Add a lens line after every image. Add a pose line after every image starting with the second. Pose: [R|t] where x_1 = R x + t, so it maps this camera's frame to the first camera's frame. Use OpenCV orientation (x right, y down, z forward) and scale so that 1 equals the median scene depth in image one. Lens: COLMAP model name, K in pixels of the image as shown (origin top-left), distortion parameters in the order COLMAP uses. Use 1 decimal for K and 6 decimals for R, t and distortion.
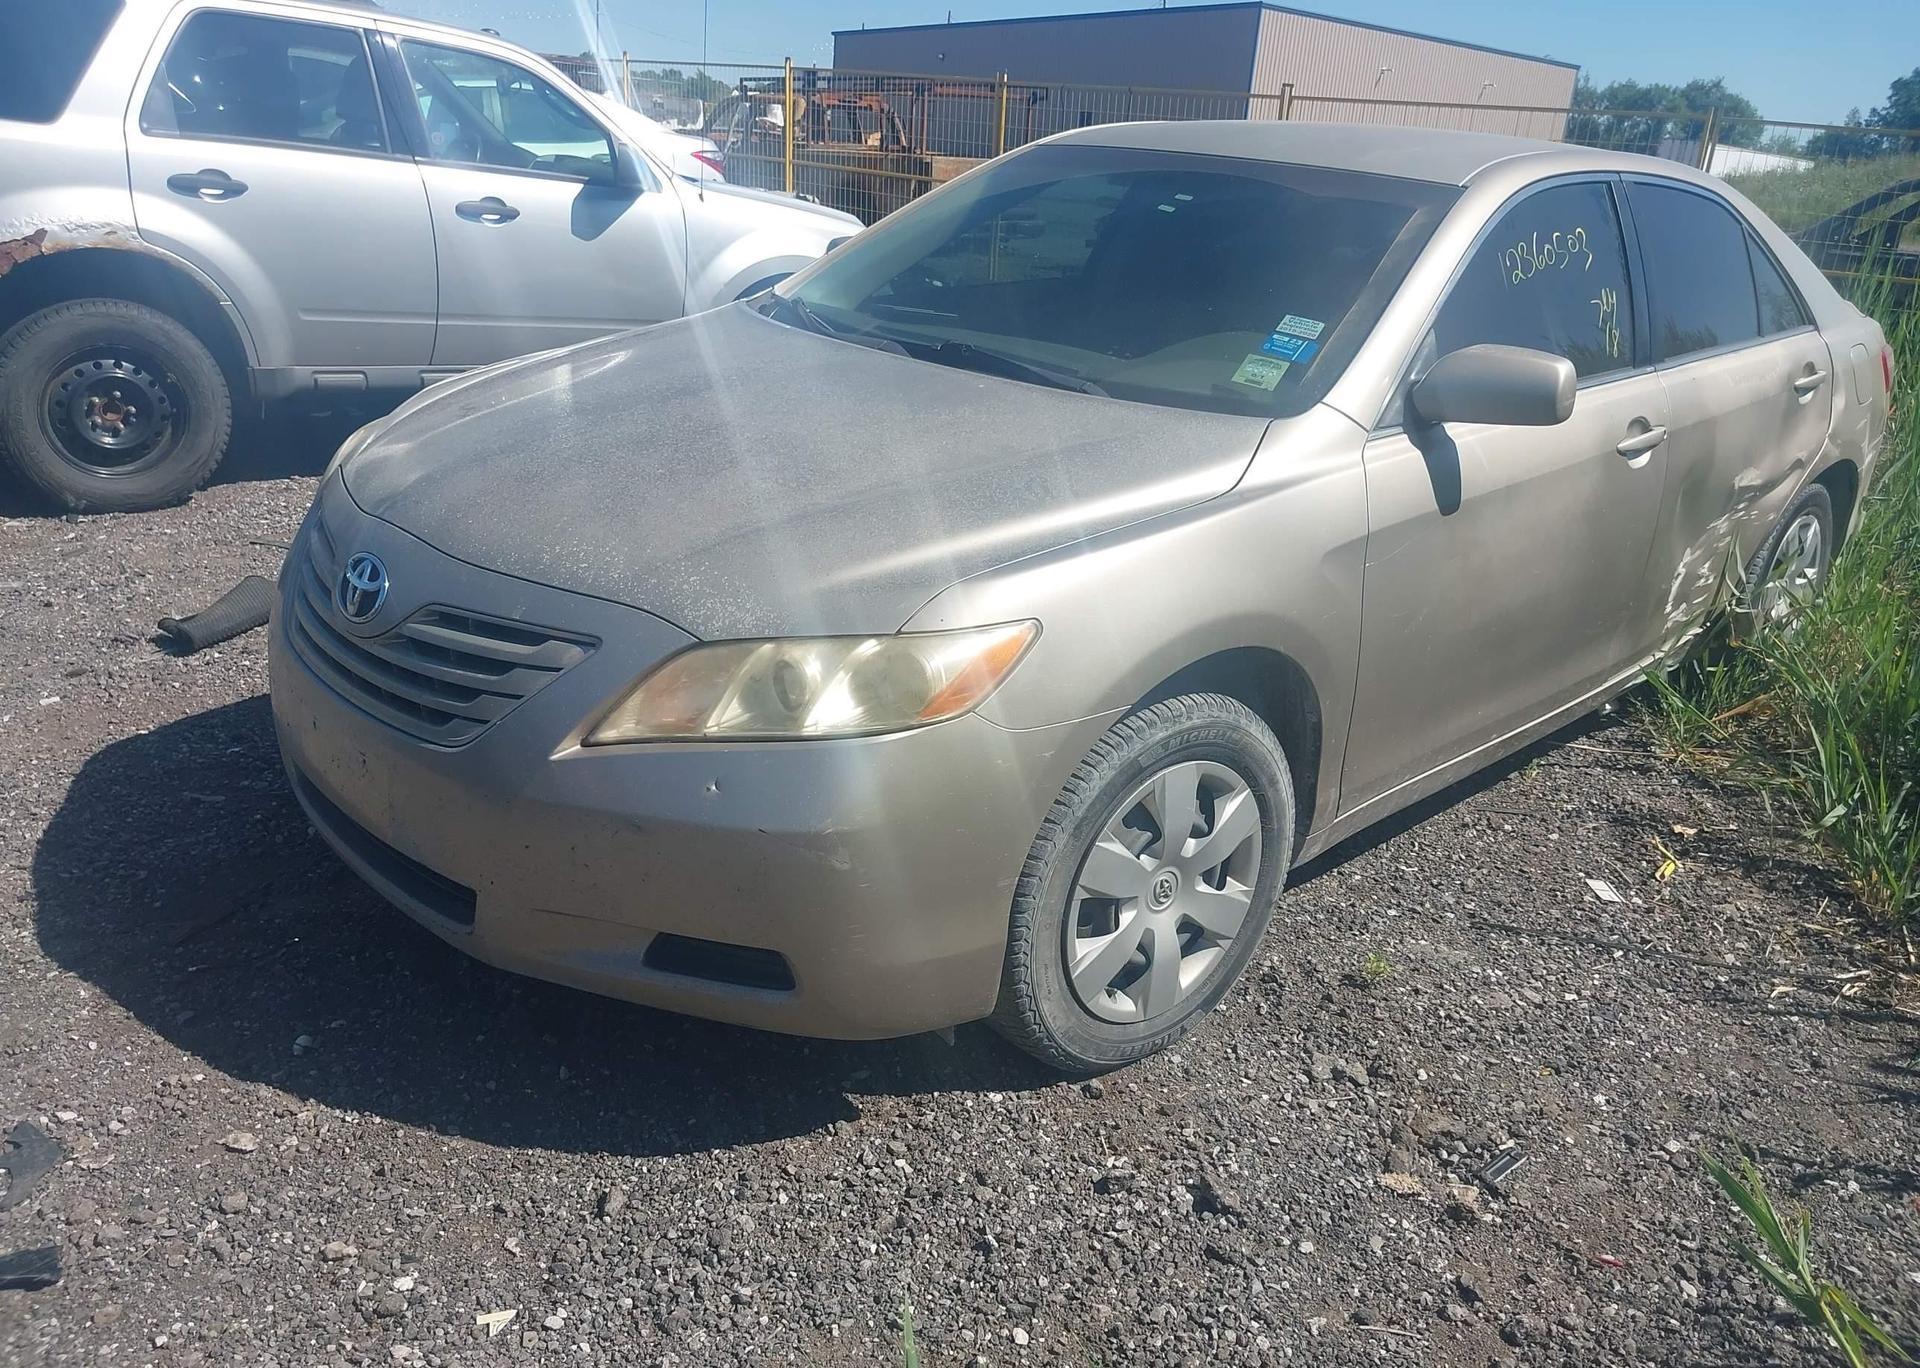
lens RADIAL K [[1592.2, 0, 951.1], [0, 1592.2, 732.0], [0, 0, 1]] dist [0.001314, -0.008978]
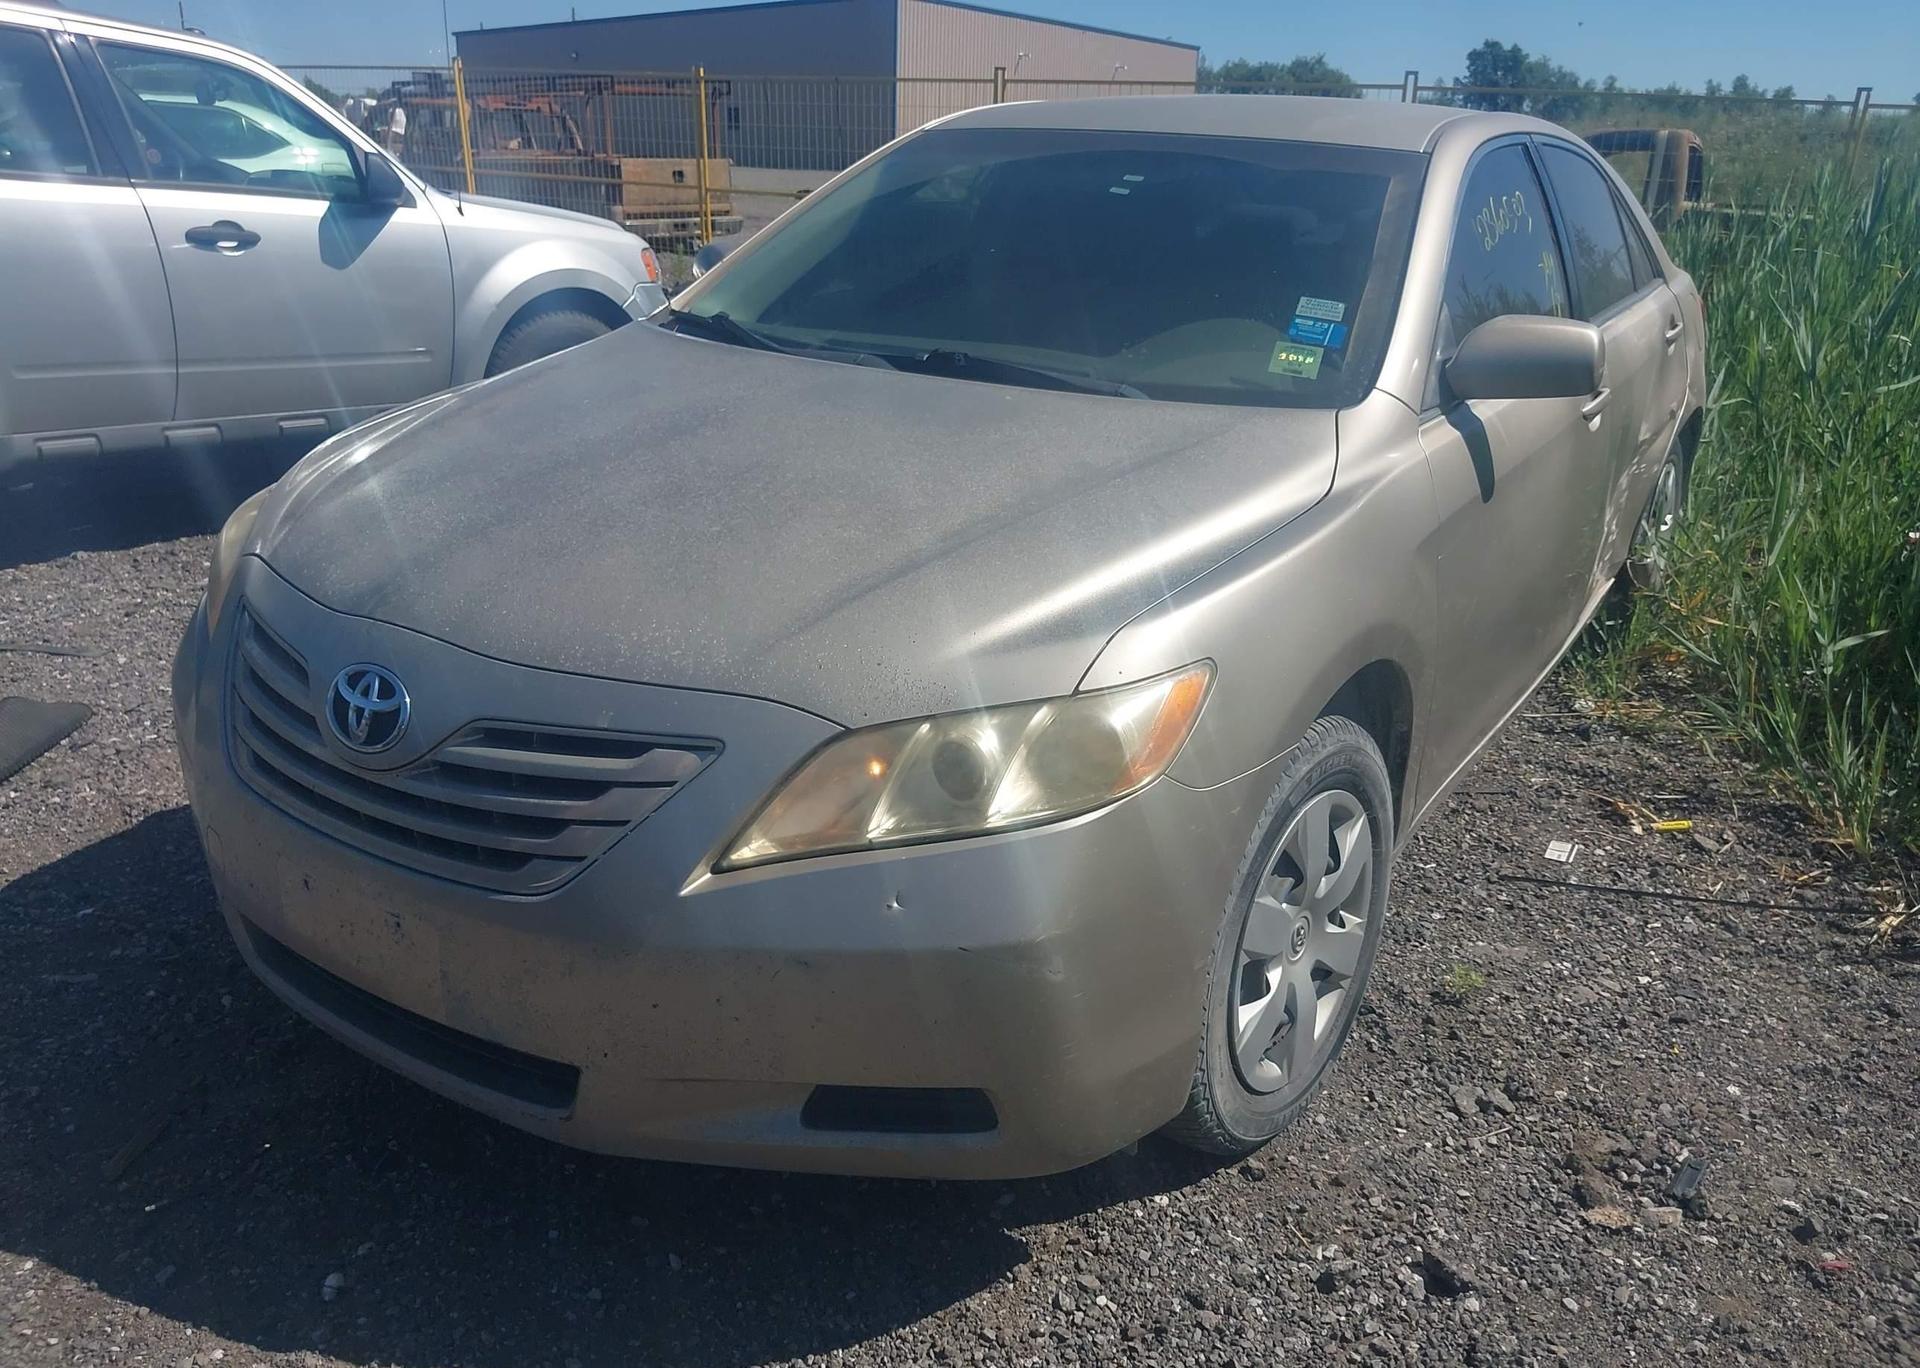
lens RADIAL K [[1611.2, 0, 965.0], [0, 1611.2, 720.0], [0, 0, 1]] dist [-0.004848, -0.009735]
pose [[0.972303, -0.114166, 0.203942, -0.212436], [0.115806, 0.993264, 0.003917, -0.046265], [-0.203015, 0.019809, 0.978975, 0.134081]]
